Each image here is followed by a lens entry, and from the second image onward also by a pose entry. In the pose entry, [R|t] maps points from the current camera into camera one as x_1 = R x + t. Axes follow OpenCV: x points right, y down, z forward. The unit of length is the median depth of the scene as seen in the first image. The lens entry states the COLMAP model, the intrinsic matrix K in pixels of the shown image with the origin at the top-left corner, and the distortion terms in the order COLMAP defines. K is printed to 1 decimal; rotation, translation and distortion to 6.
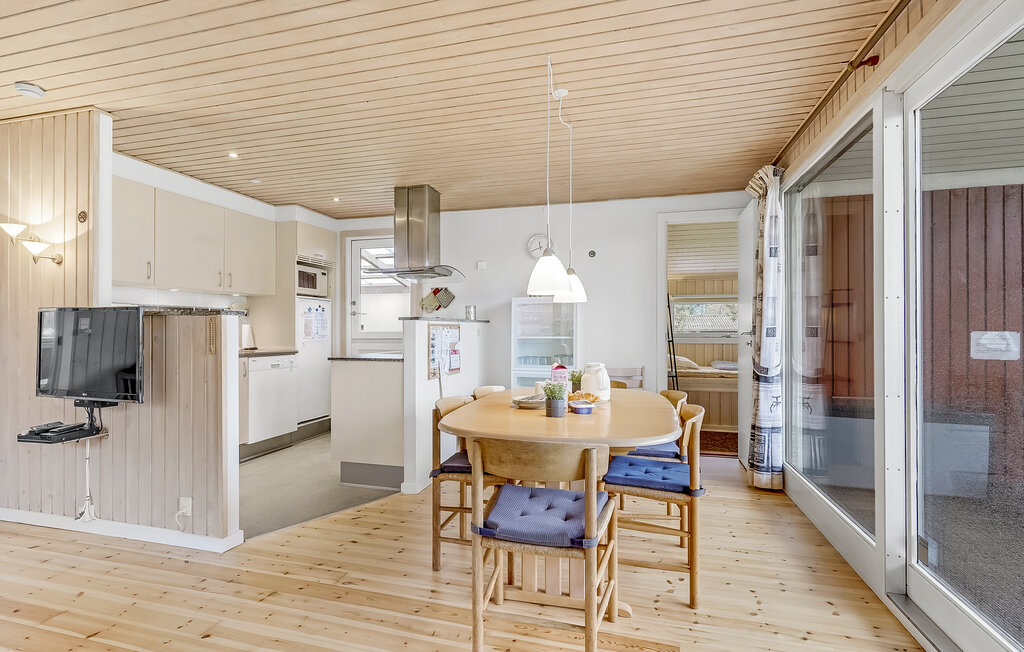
lens RADIAL K [[495.9, 0, 512.4], [0, 495.9, 326.2], [0, 0, 1]] dist [0.001654, -0.001053]
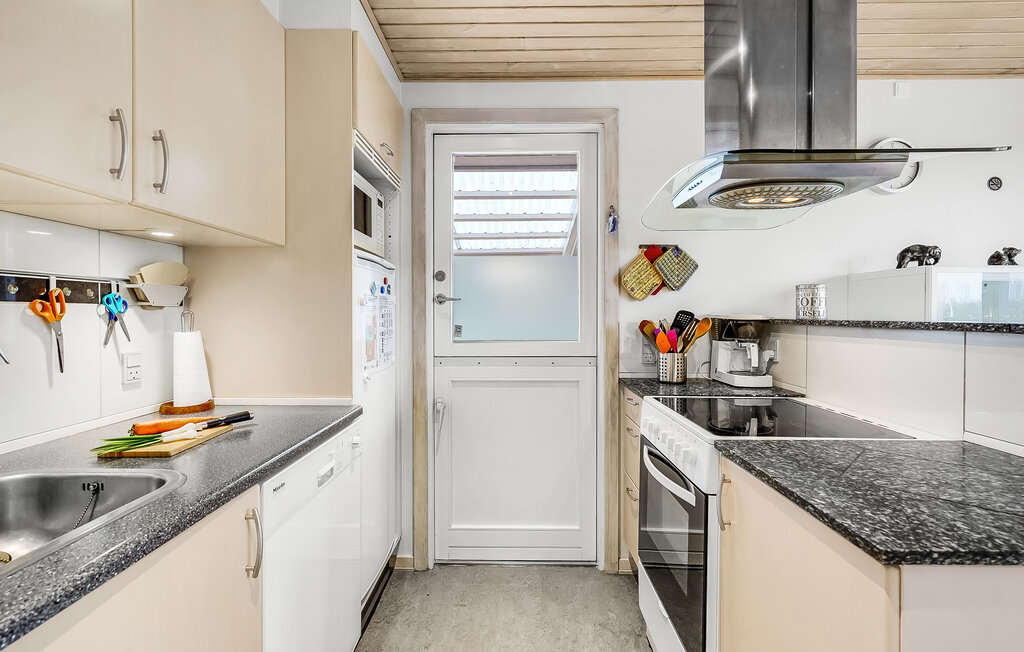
lens RADIAL K [[470.5, 0, 511.0], [0, 470.5, 316.7], [0, 0, 1]] dist [-0.006017, 0.000895]
pose [[0.963114, -0.001473, 0.269089, -0.396952], [-0.000097, 0.999983, 0.005821, -0.013836], [-0.269093, -0.005633, 0.963098, 0.621151]]
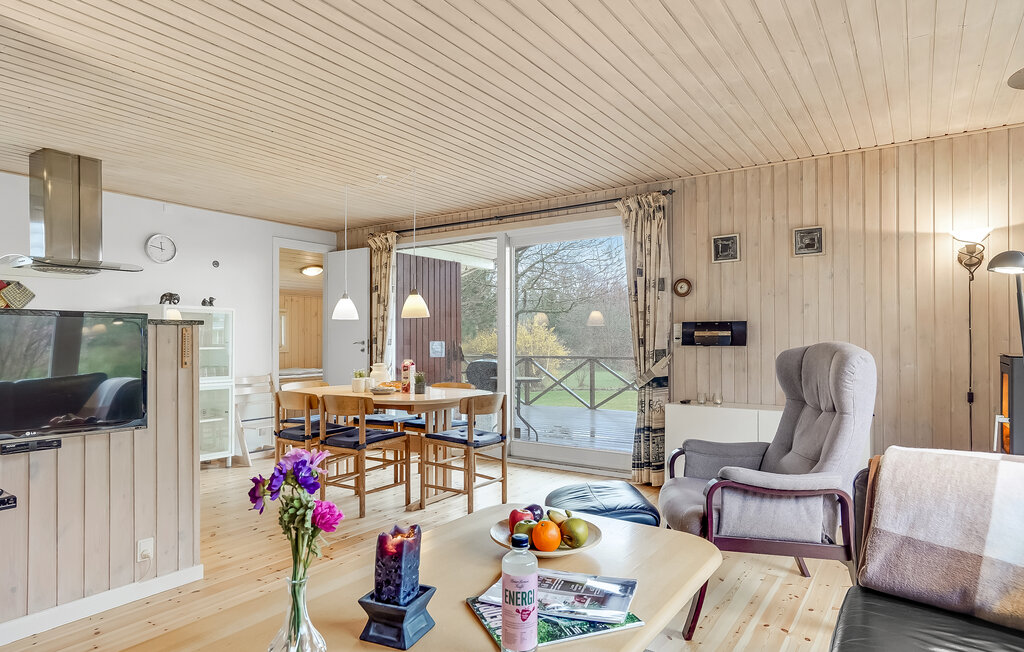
lens RADIAL K [[589.0, 0, 510.6], [0, 589.0, 332.0], [0, 0, 1]] dist [-0.003964, -0.002860]
pose [[0.324847, 0.013945, 0.945664, -0.705875], [-0.009515, 0.999889, -0.011475, -0.000834], [-0.945719, -0.005270, 0.324944, 0.043541]]
